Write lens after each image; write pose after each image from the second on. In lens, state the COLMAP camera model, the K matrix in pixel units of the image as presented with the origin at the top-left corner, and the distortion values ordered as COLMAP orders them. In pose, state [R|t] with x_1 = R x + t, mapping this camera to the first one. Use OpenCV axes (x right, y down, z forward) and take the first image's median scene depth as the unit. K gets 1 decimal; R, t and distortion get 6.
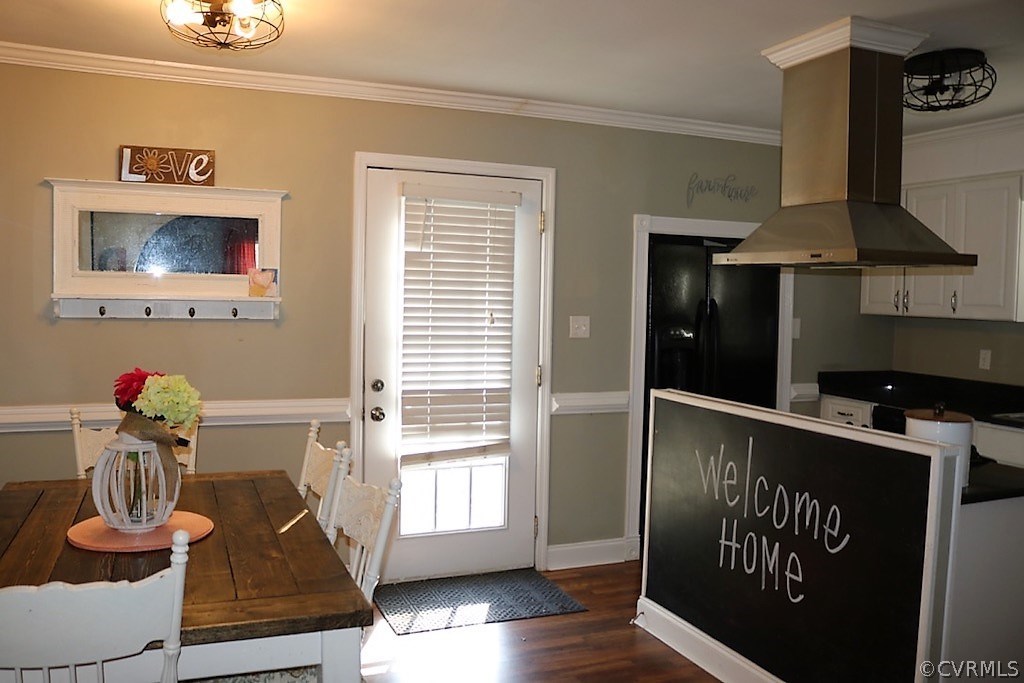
lens RADIAL K [[836.9, 0, 508.0], [0, 836.9, 340.4], [0, 0, 1]] dist [-0.153078, 0.107202]
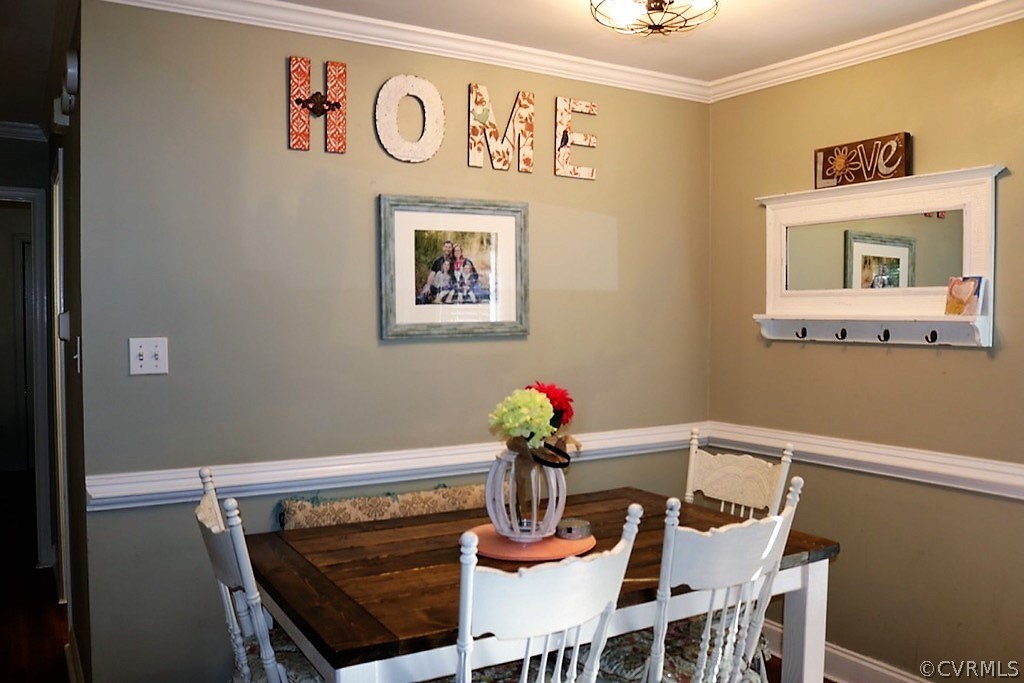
lens RADIAL K [[836.9, 0, 504.9], [0, 836.9, 347.0], [0, 0, 1]] dist [-0.153078, 0.107202]
pose [[0.142545, 0.012079, -0.989715, 0.368012], [-0.056101, 0.998417, 0.004105, -0.005219], [0.988197, 0.054939, 0.142997, 0.523451]]
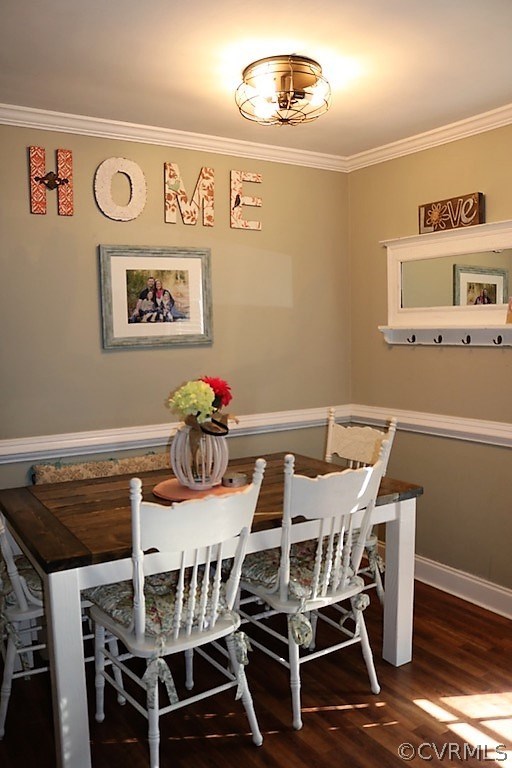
lens RADIAL K [[627.6, 0, 253.6], [0, 627.6, 379.3], [0, 0, 1]] dist [-0.153078, 0.107202]
pose [[0.162439, 0.046366, -0.985629, 0.415811], [-0.037524, 0.998463, 0.040785, -0.003464], [0.986005, 0.030359, 0.163930, 0.584763]]
